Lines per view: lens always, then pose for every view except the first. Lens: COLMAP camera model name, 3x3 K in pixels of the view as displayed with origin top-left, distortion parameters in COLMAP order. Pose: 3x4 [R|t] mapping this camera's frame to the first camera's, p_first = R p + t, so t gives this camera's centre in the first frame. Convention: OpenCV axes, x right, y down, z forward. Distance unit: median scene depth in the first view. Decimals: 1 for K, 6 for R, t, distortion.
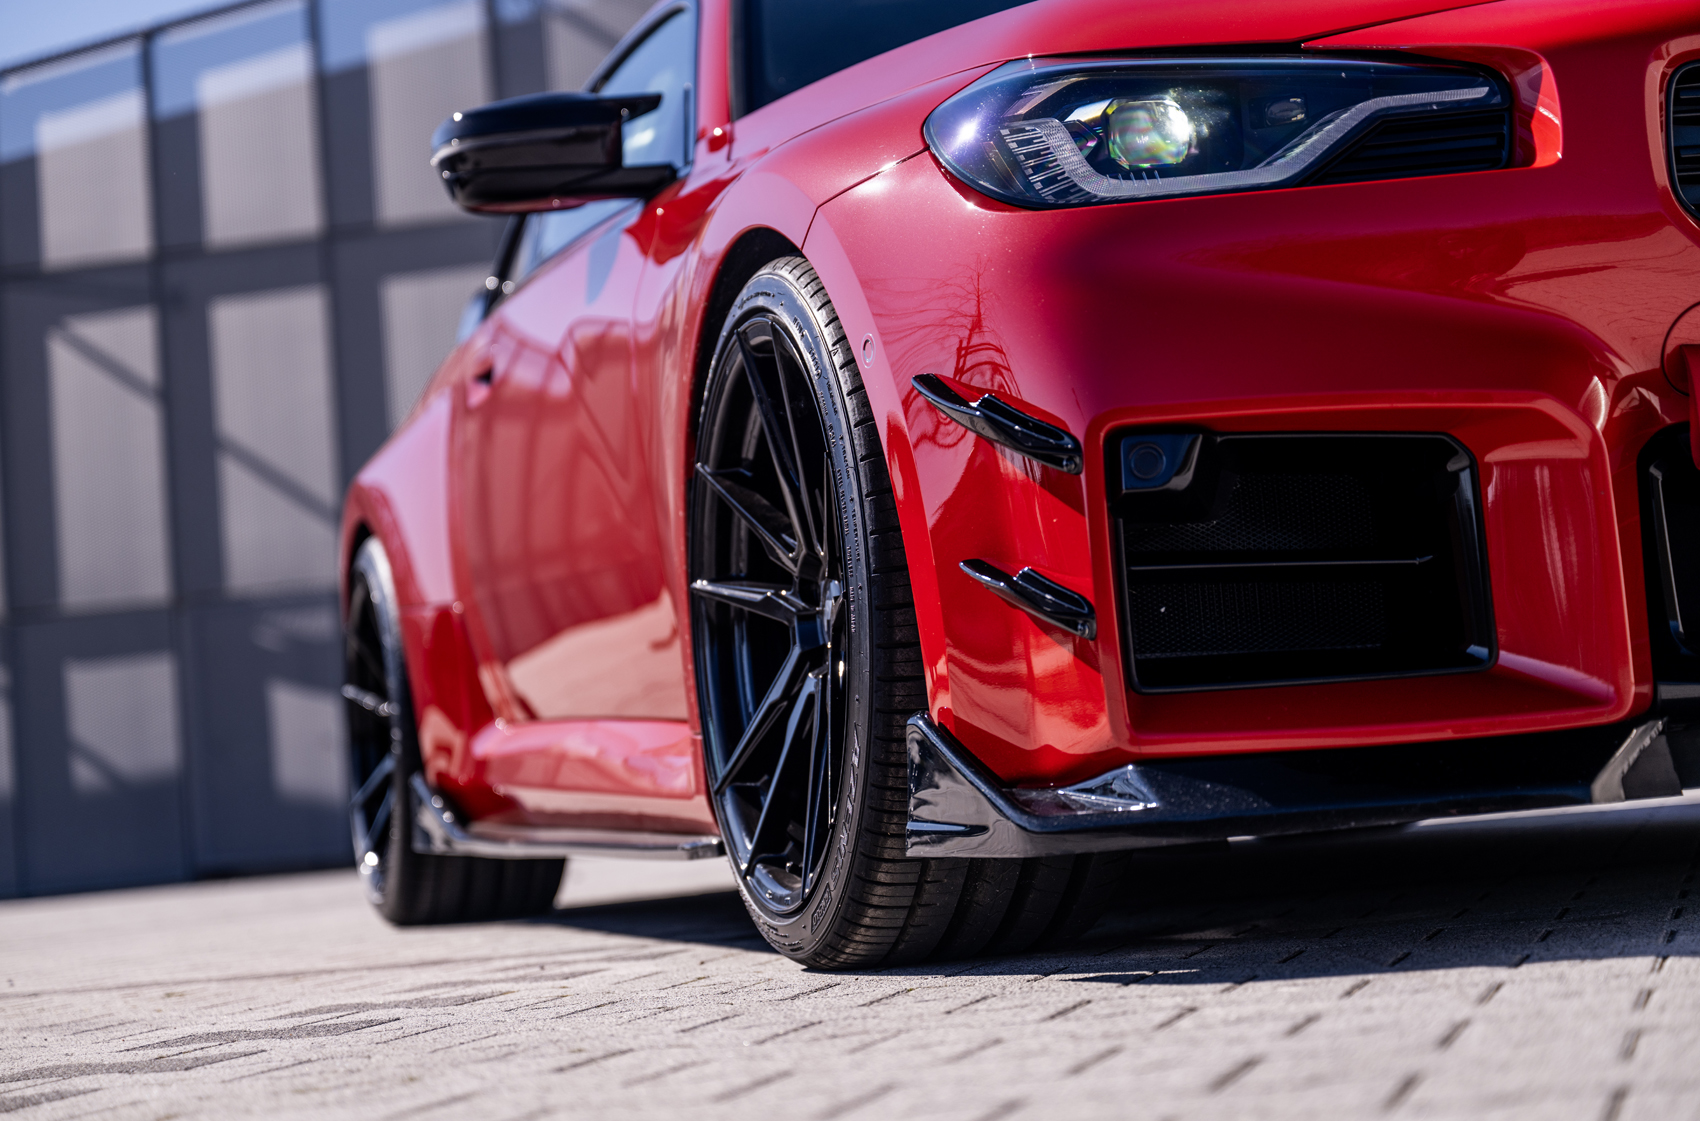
lens RADIAL K [[3352.3, 0, 852.1], [0, 3352.3, 555.3], [0, 0, 1]] dist [0.005523, 0.000000]
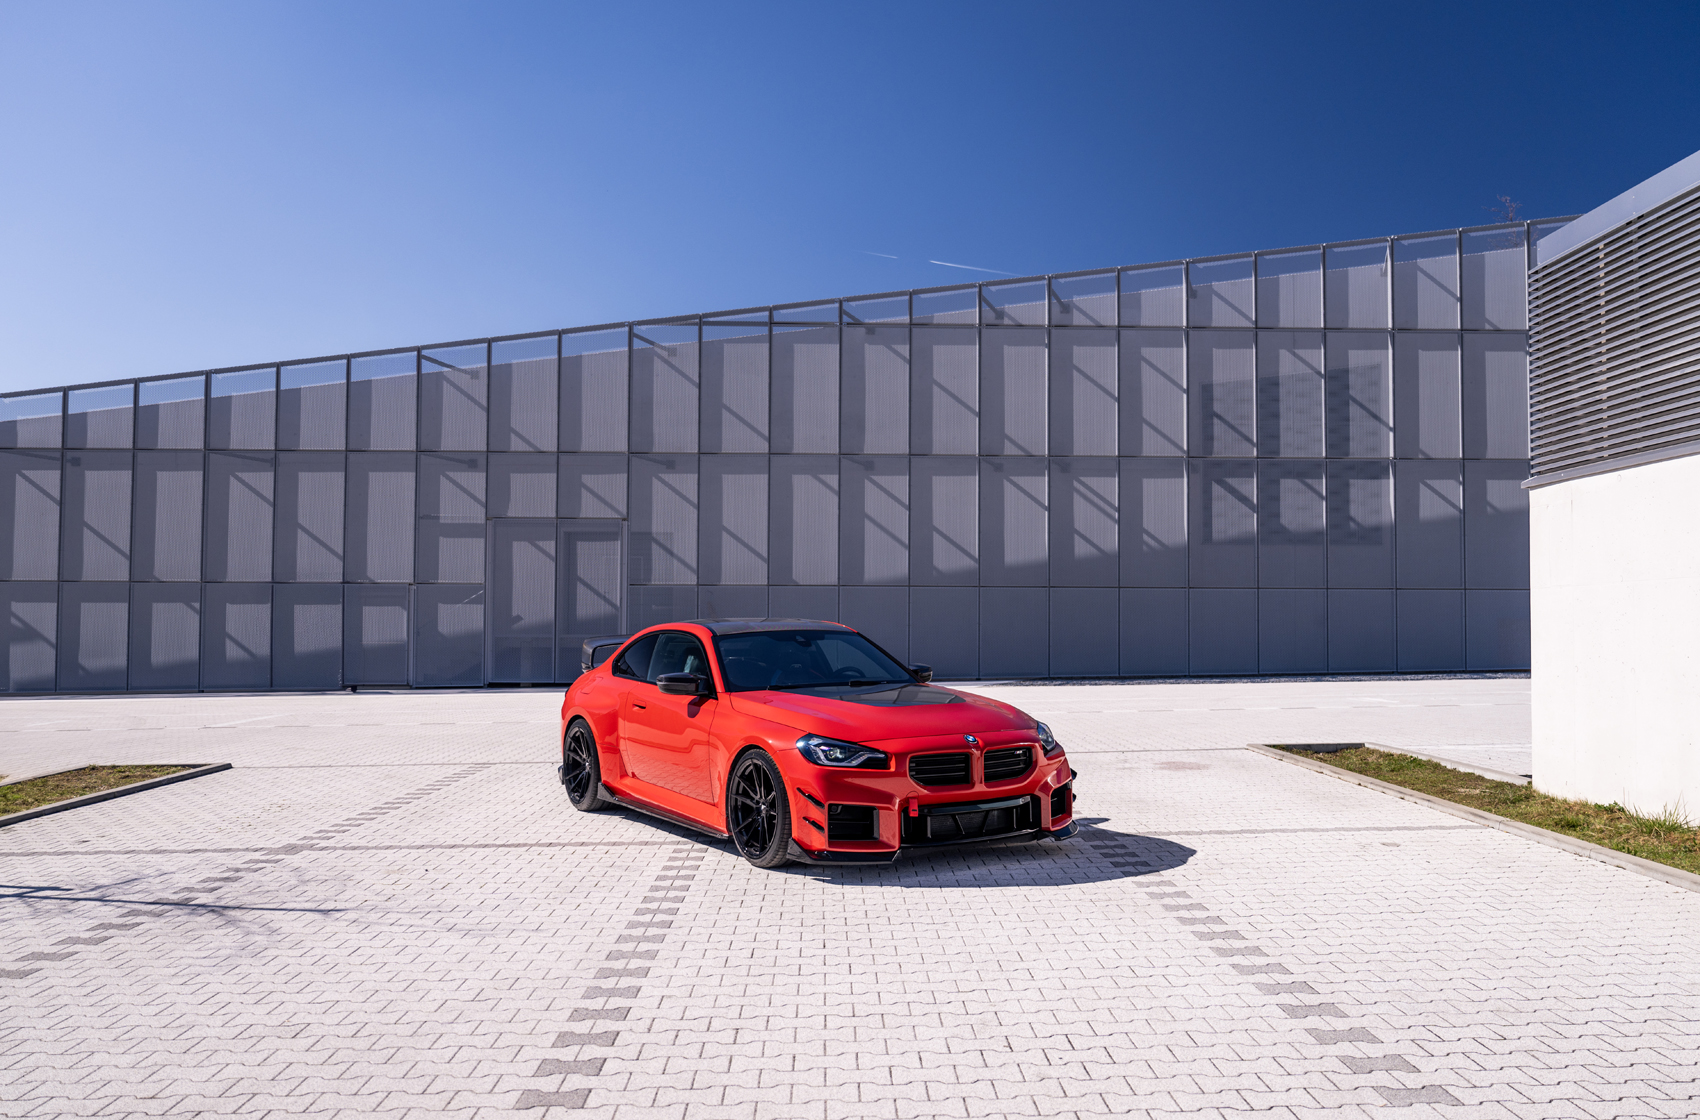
lens RADIAL K [[1218.1, 0, 886.7], [0, 1218.1, 618.0], [0, 0, 1]] dist [-0.015862, 0.000129]
pose [[0.951472, 0.082949, 0.296346, -0.506510], [-0.091823, 0.995645, 0.016128, -0.406154], [-0.293718, -0.042557, 0.954944, -1.229320]]
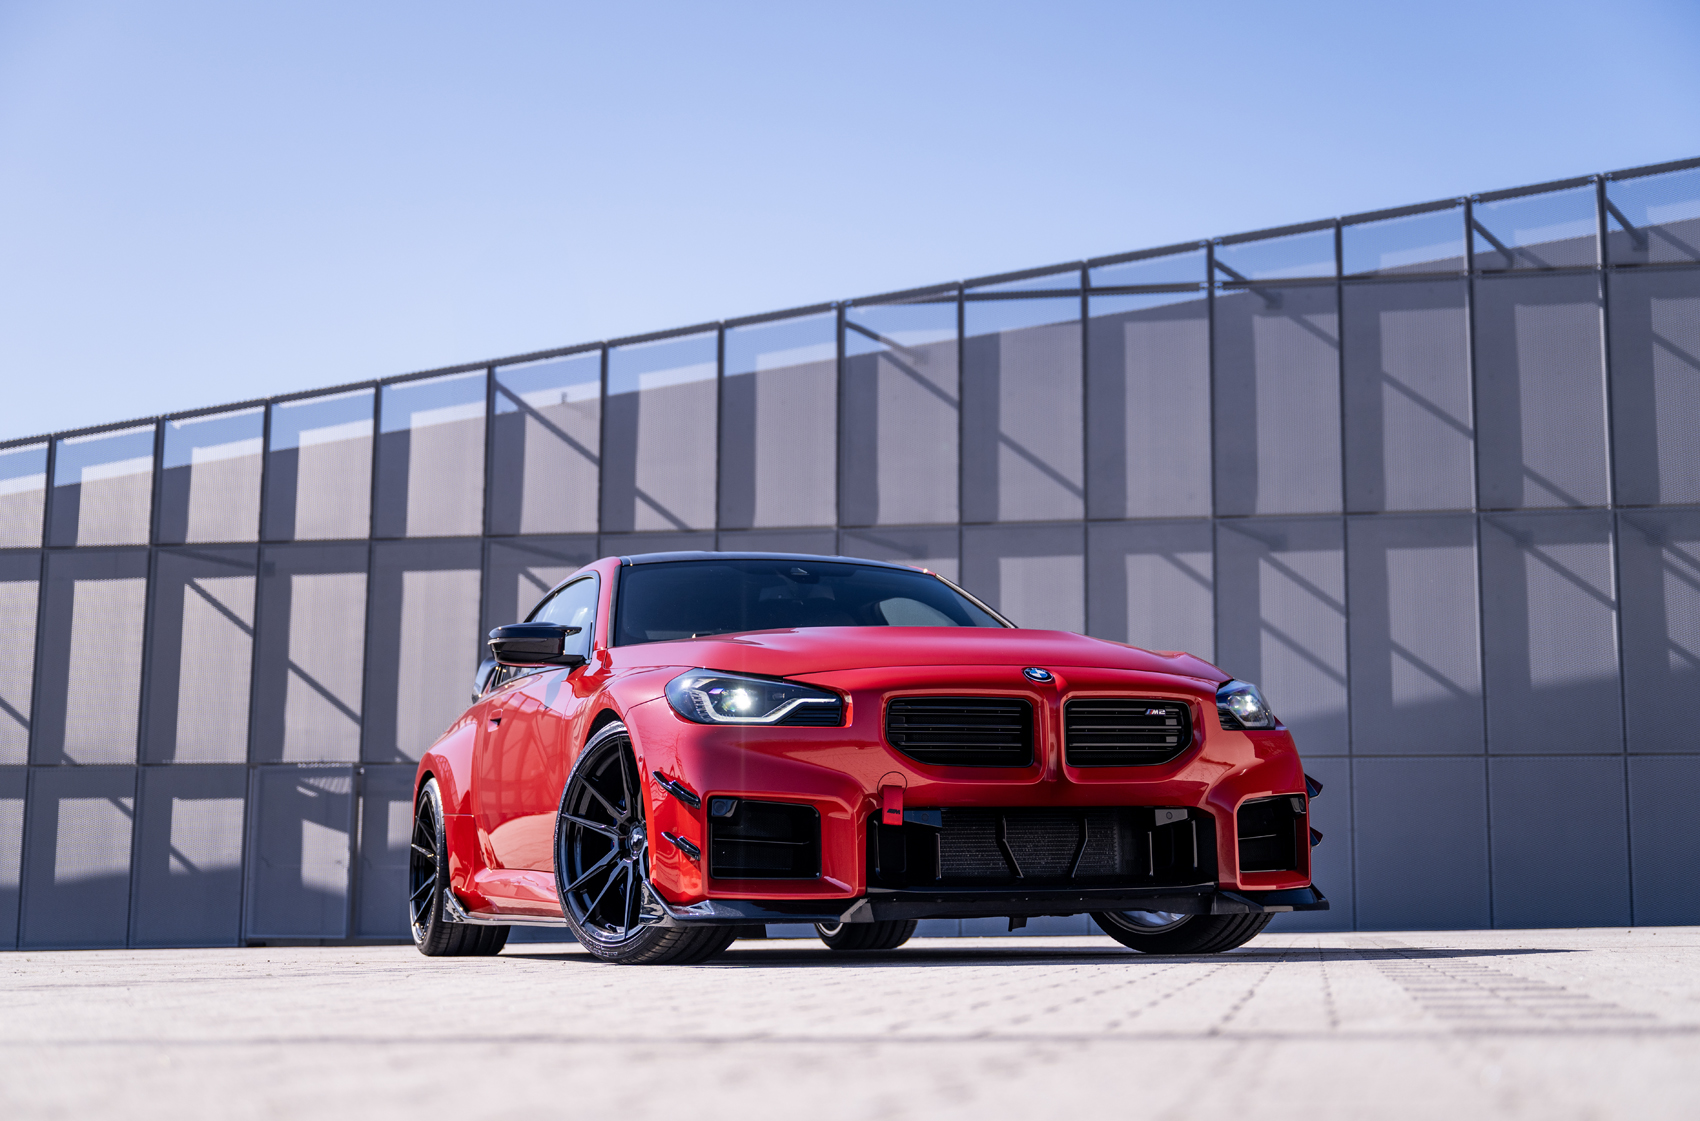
lens RADIAL K [[2186.0, 0, 899.7], [0, 2186.0, 591.7], [0, 0, 1]] dist [0.000360, 0.000000]
pose [[0.992134, 0.089451, 0.087567, 0.049283], [-0.081878, 0.992876, -0.086563, -0.057028], [-0.094686, 0.078713, 0.992390, -0.973146]]
